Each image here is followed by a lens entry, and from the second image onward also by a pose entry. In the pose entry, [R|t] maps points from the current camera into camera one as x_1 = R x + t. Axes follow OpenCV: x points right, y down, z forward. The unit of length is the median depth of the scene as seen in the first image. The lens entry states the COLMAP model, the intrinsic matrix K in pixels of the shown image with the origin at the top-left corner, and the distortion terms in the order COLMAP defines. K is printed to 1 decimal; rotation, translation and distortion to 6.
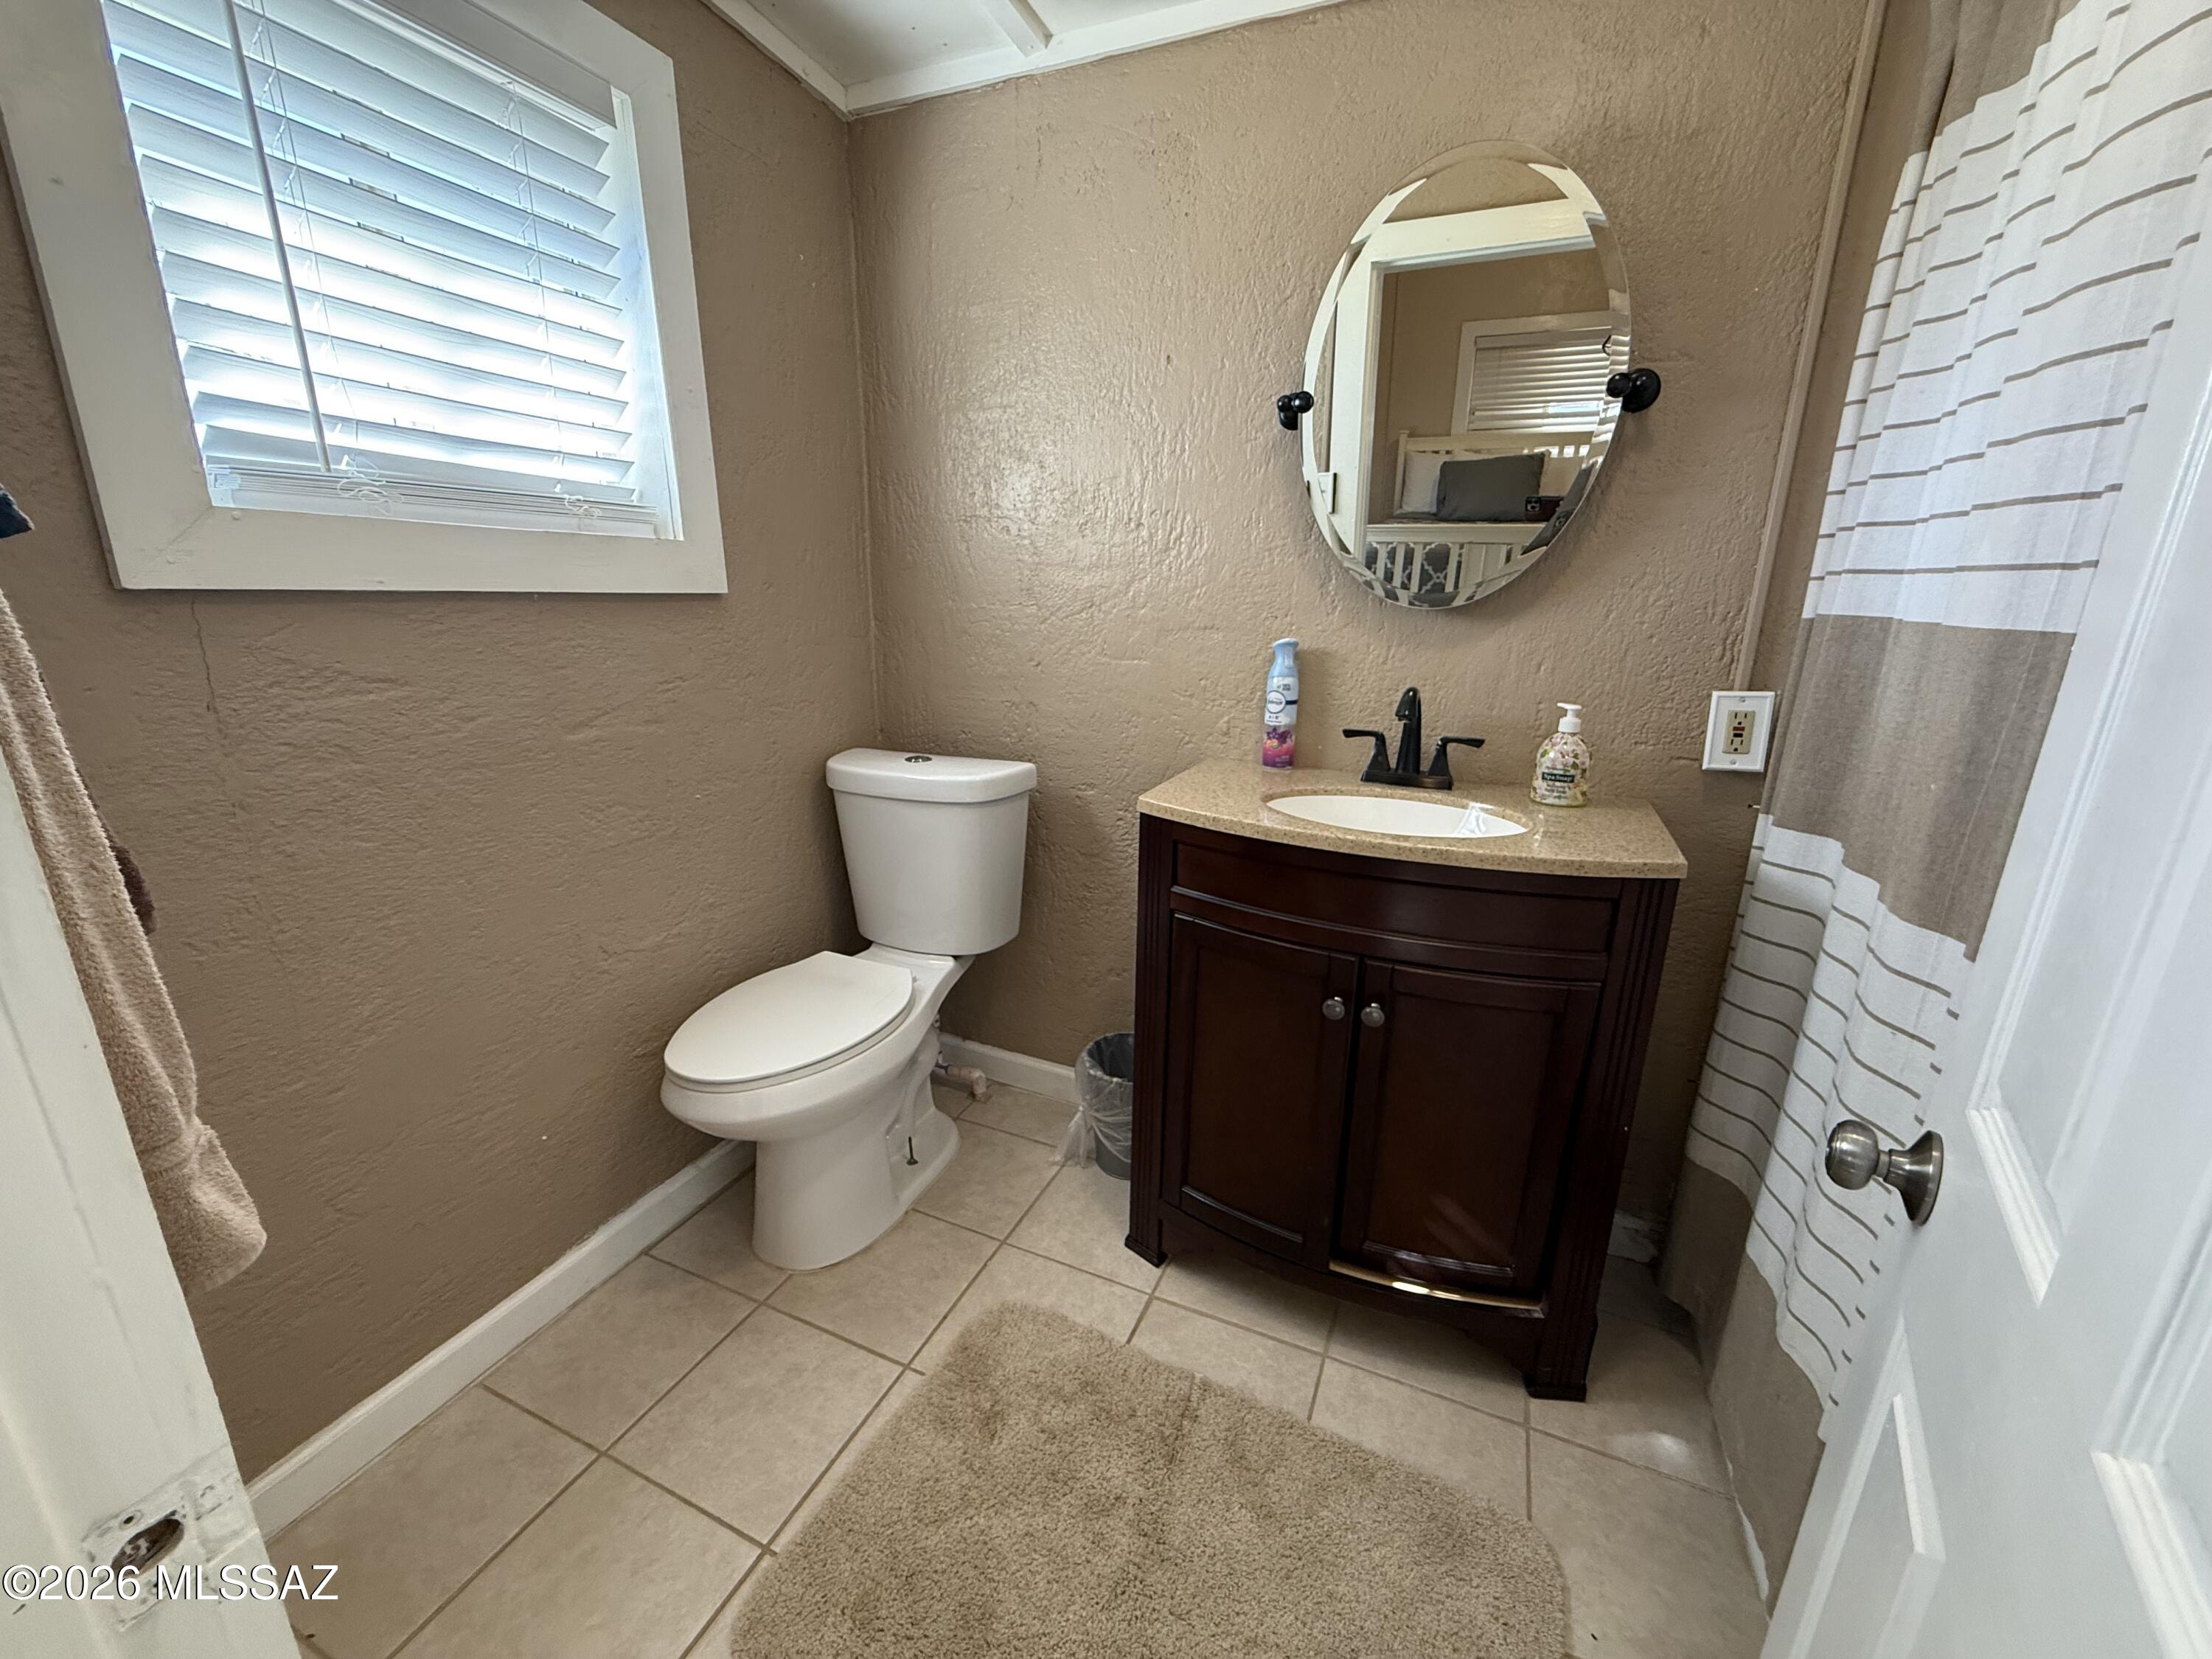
lens RADIAL K [[884.5, 0, 1104.6], [0, 884.5, 829.6], [0, 0, 1]] dist [-0.000607, -0.000252]
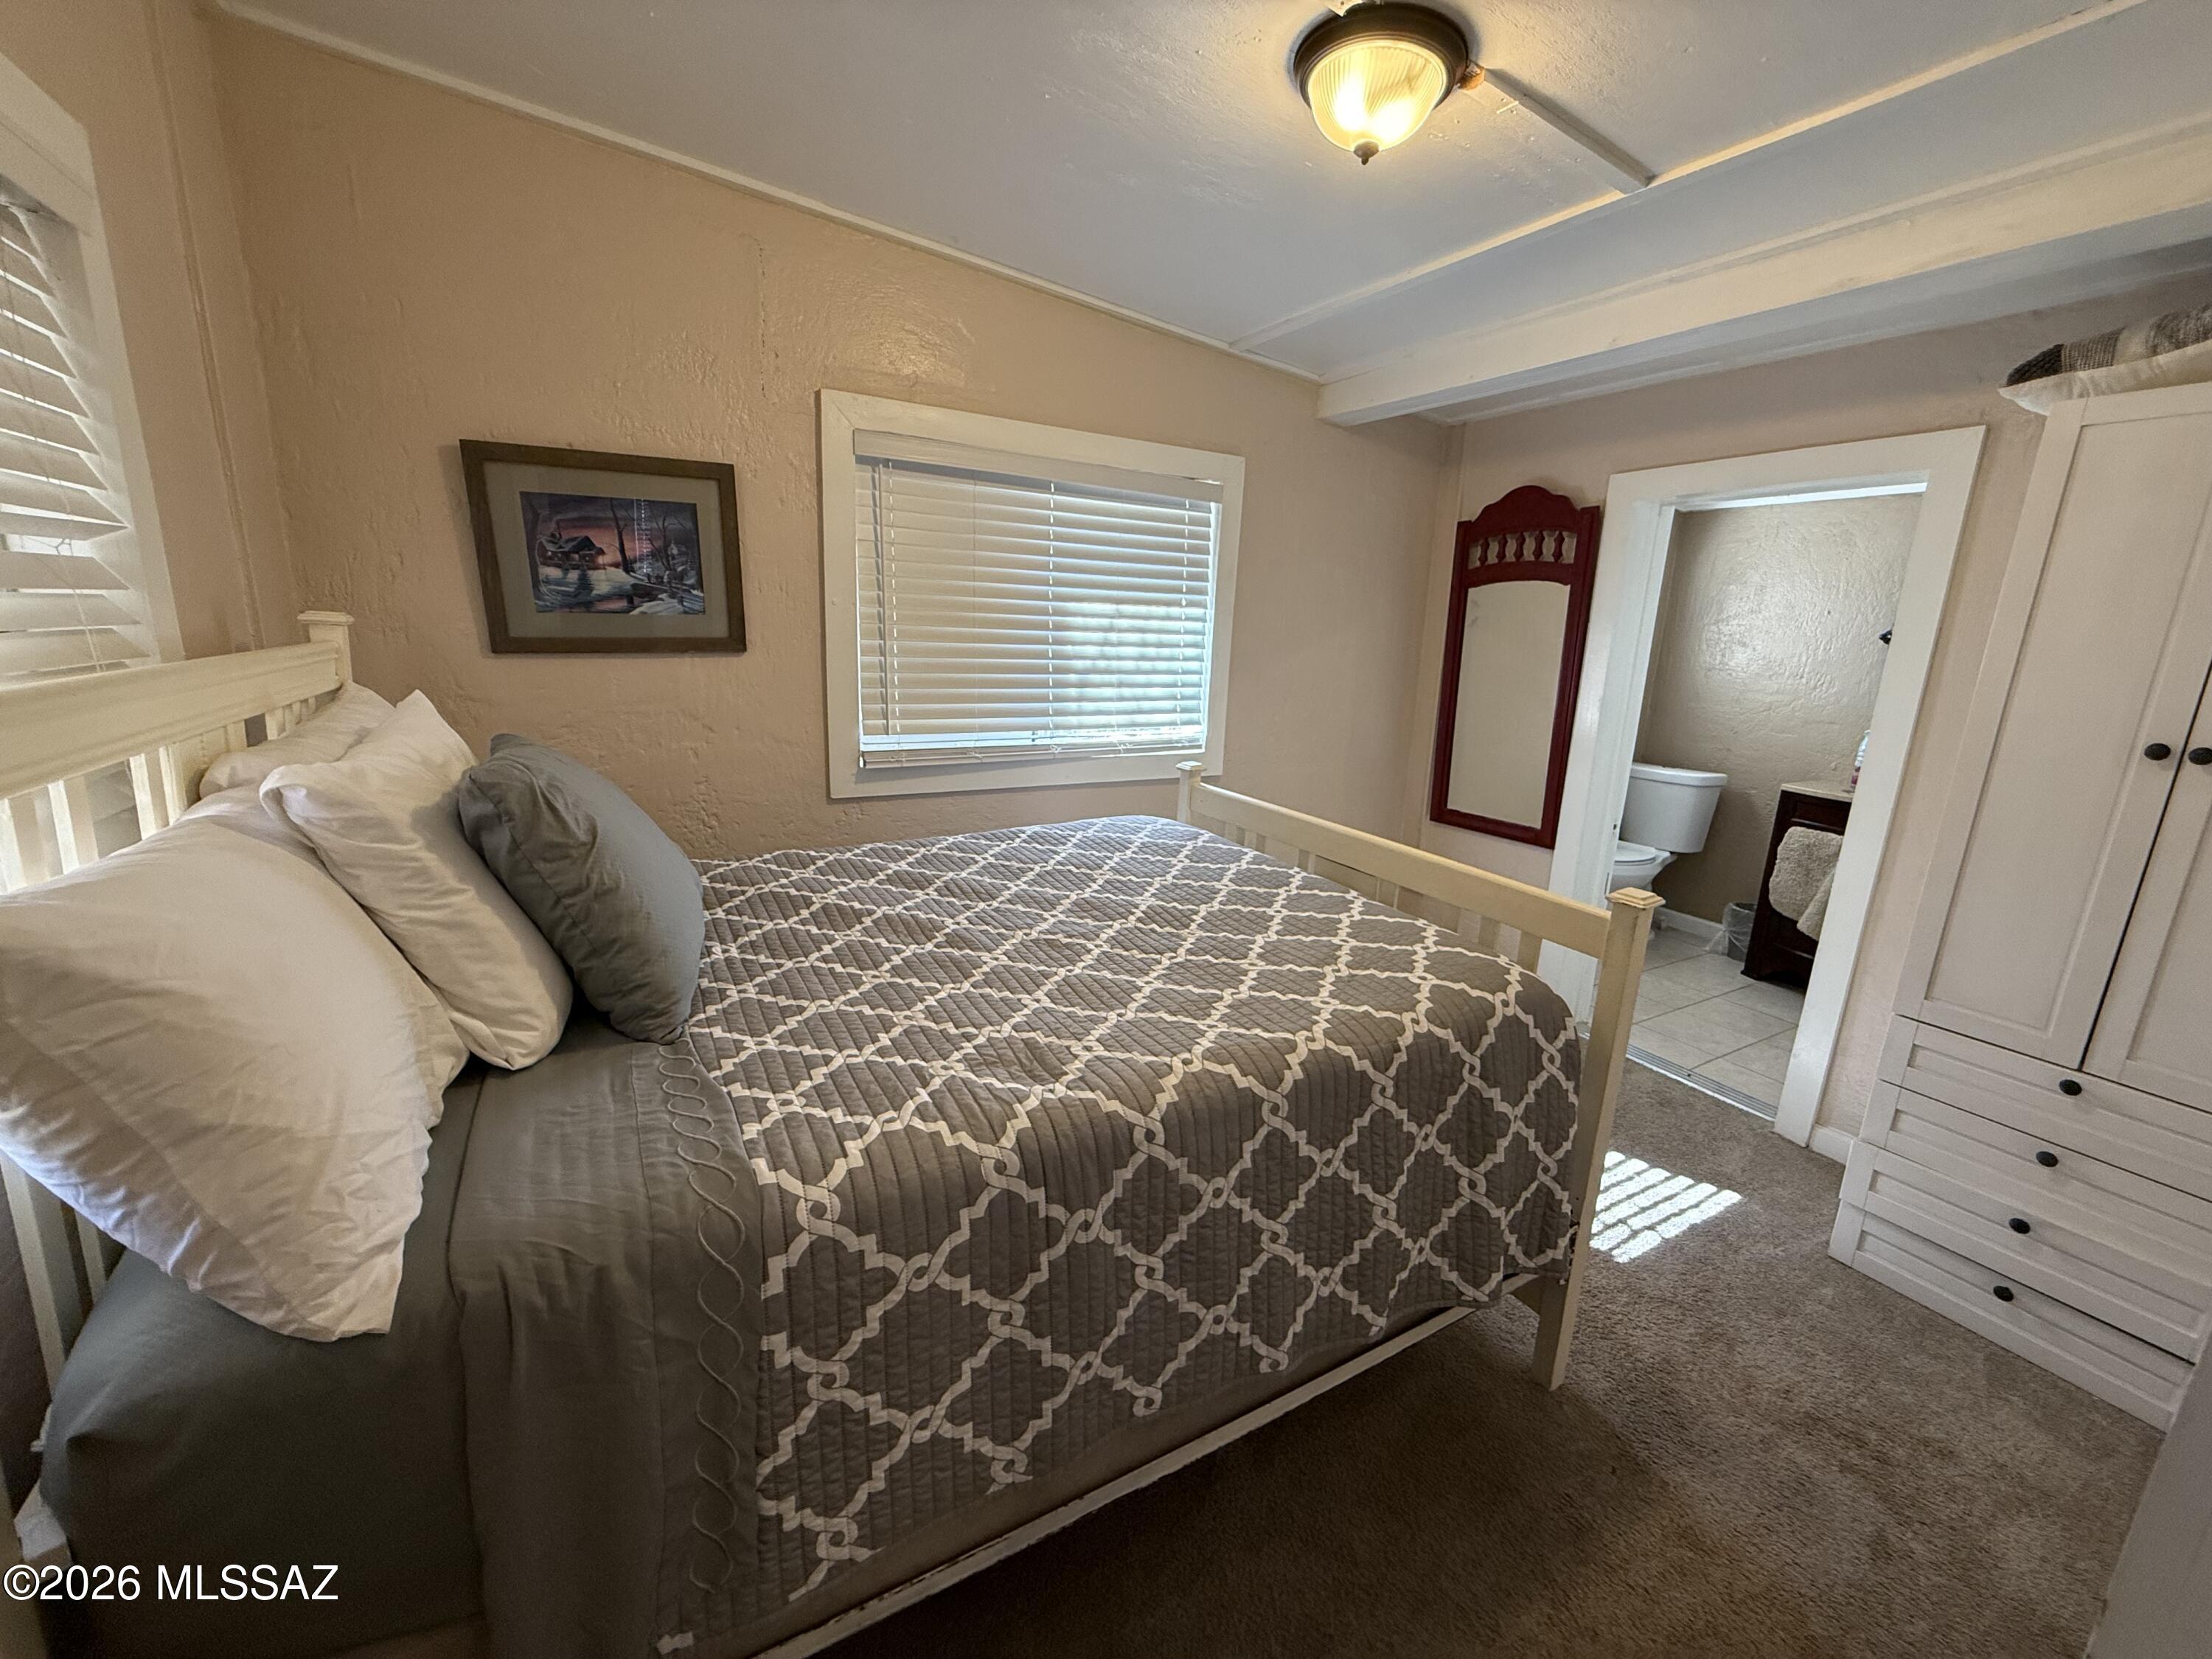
lens RADIAL K [[879.6, 0, 1097.7], [0, 879.6, 824.4], [0, 0, 1]] dist [-0.009902, -0.000039]
pose [[0.808593, 0.142283, -0.570905, -0.088403], [-0.184966, 0.982596, -0.017089, 0.418751], [0.558538, 0.119416, 0.820838, -1.857866]]
